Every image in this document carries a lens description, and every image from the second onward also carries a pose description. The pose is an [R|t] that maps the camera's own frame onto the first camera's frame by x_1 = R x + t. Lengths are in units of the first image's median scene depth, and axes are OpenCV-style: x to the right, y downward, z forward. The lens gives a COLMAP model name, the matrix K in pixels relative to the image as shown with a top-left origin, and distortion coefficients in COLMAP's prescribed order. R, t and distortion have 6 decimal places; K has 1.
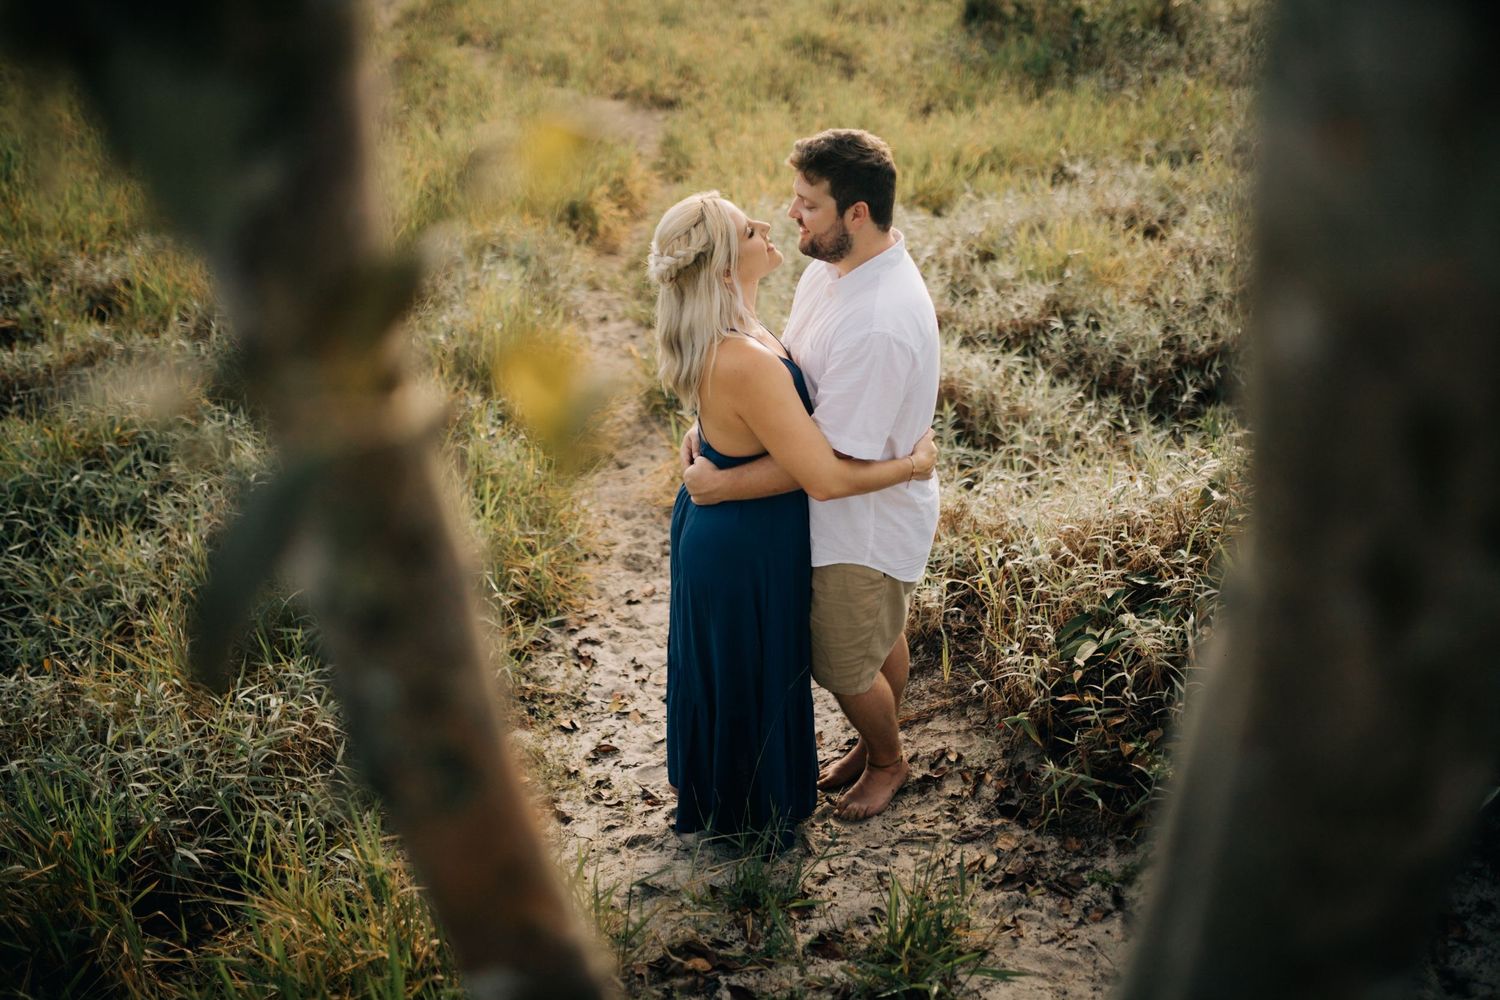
lens RADIAL K [[1439.4, 0, 750.0], [0, 1439.4, 500.0], [0, 0, 1]] dist [-0.049485, 0.082028]
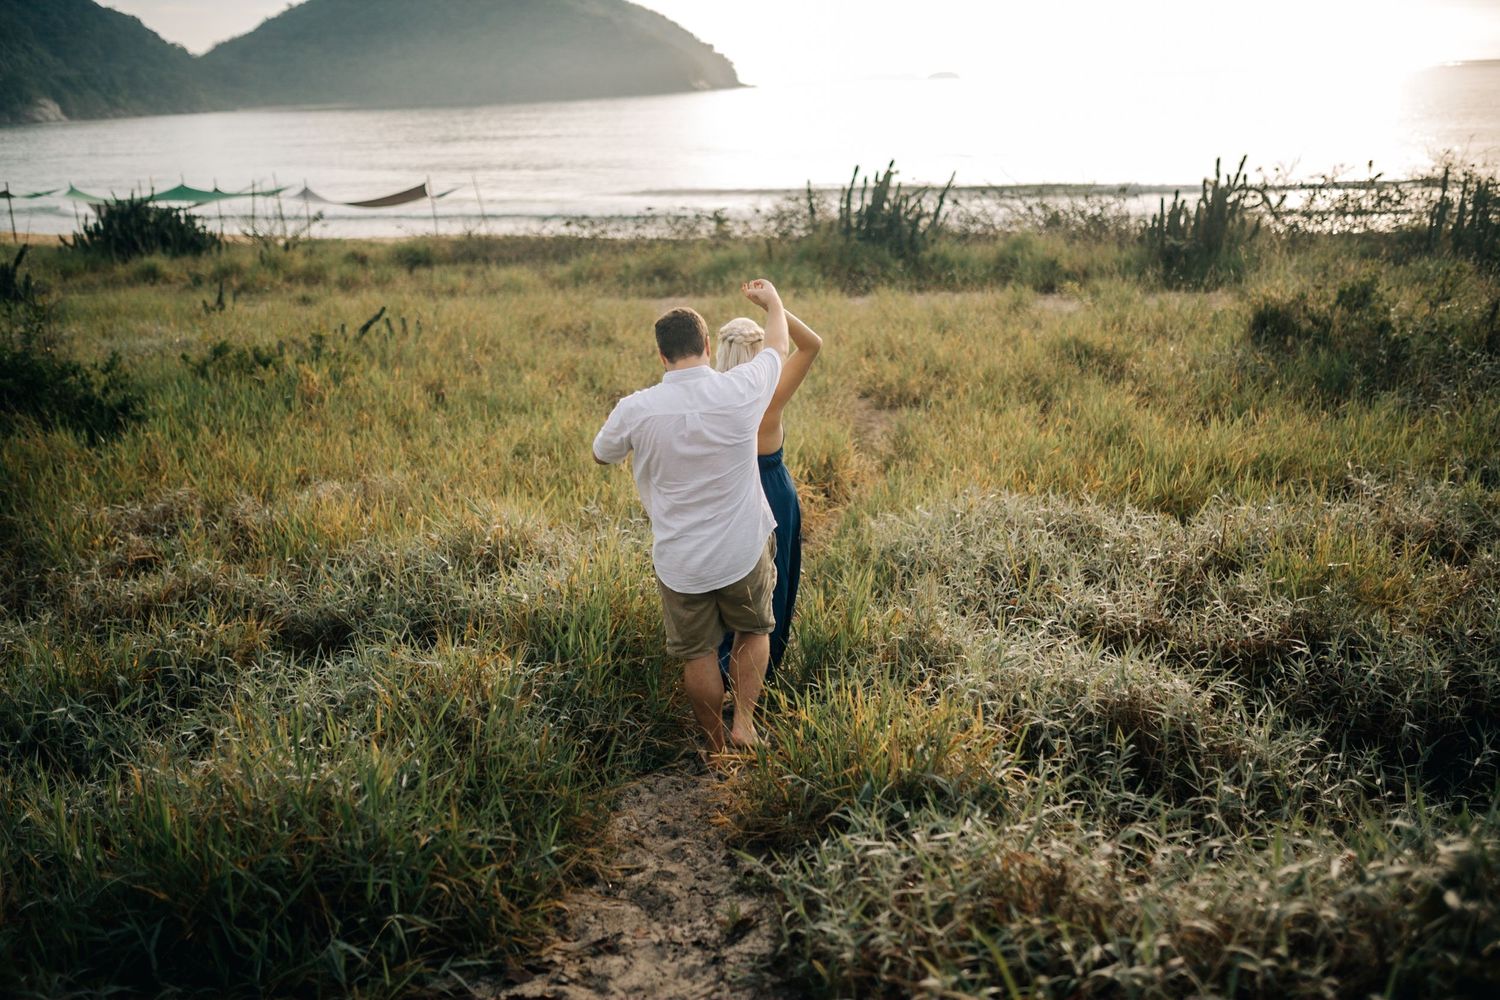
lens RADIAL K [[1439.4, 0, 750.0], [0, 1439.4, 500.0], [0, 0, 1]] dist [-0.049485, 0.082028]
pose [[0.973775, 0.065855, -0.217775, 0.167747], [-0.113927, 0.969682, -0.216189, -0.002440], [0.196936, 0.235330, 0.951754, 0.378220]]
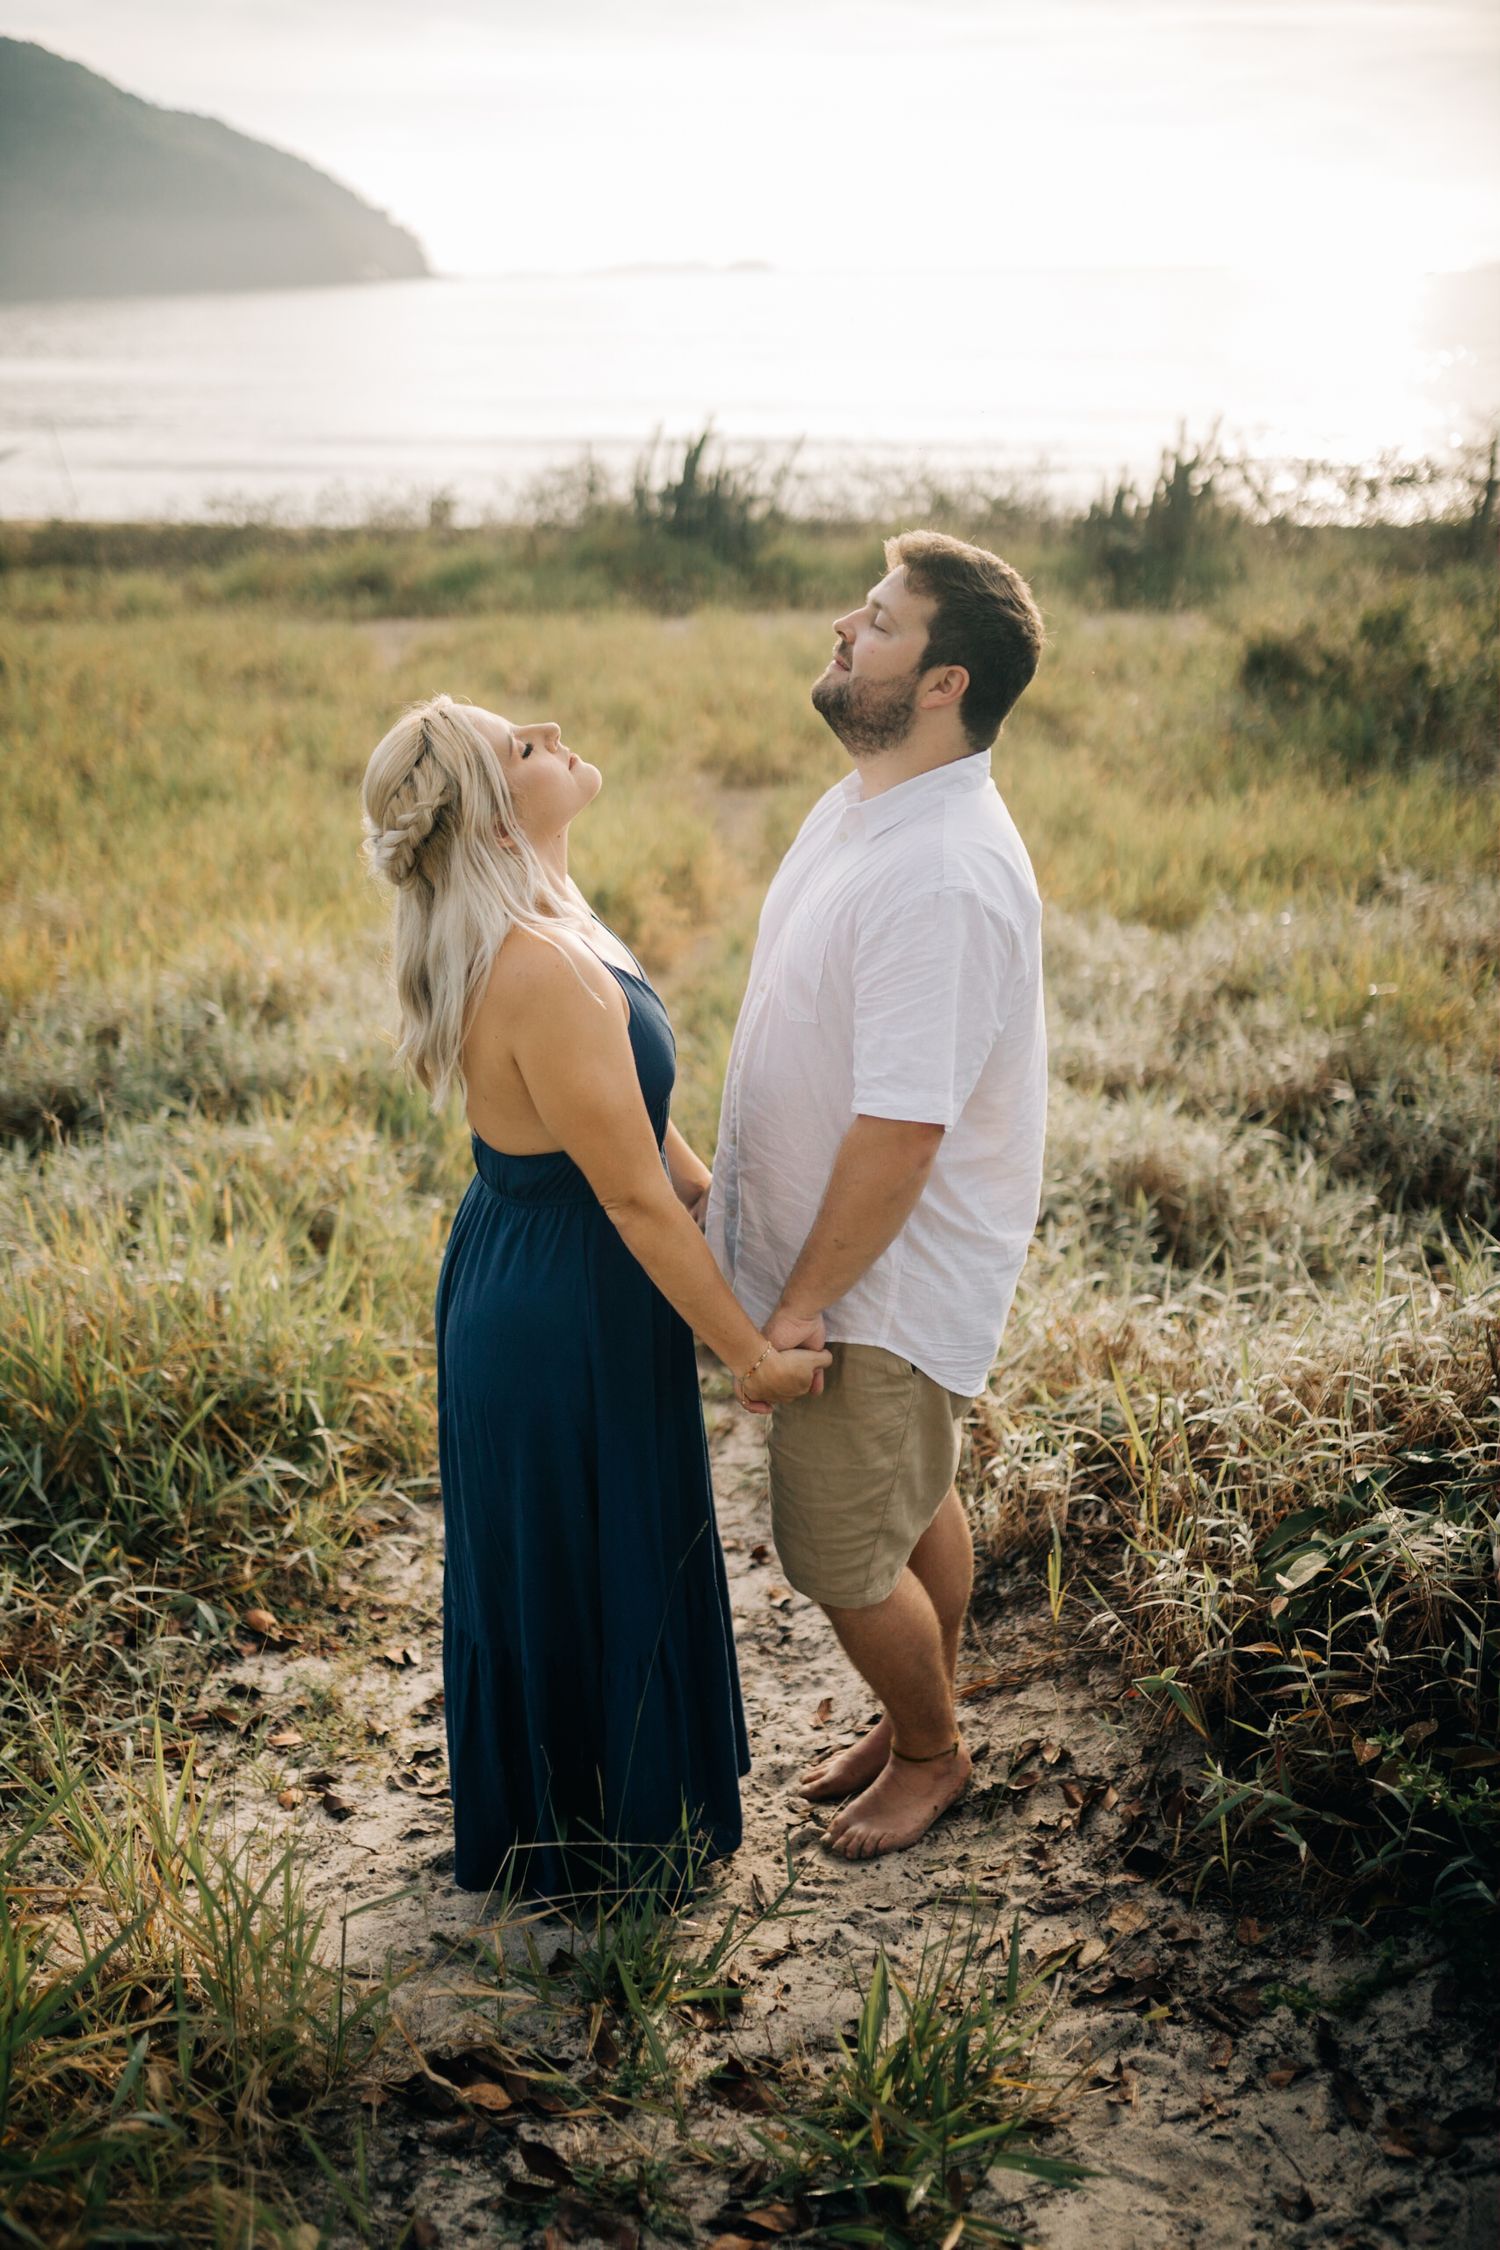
lens RADIAL K [[2159.1, 0, 740.2], [0, 2159.1, 1121.6], [0, 0, 1]] dist [-0.049485, 0.082028]
pose [[0.994230, 0.057103, -0.090805, 0.081077], [-0.069268, 0.988143, -0.137021, 0.059953], [0.081904, 0.142520, 0.986397, 0.153470]]
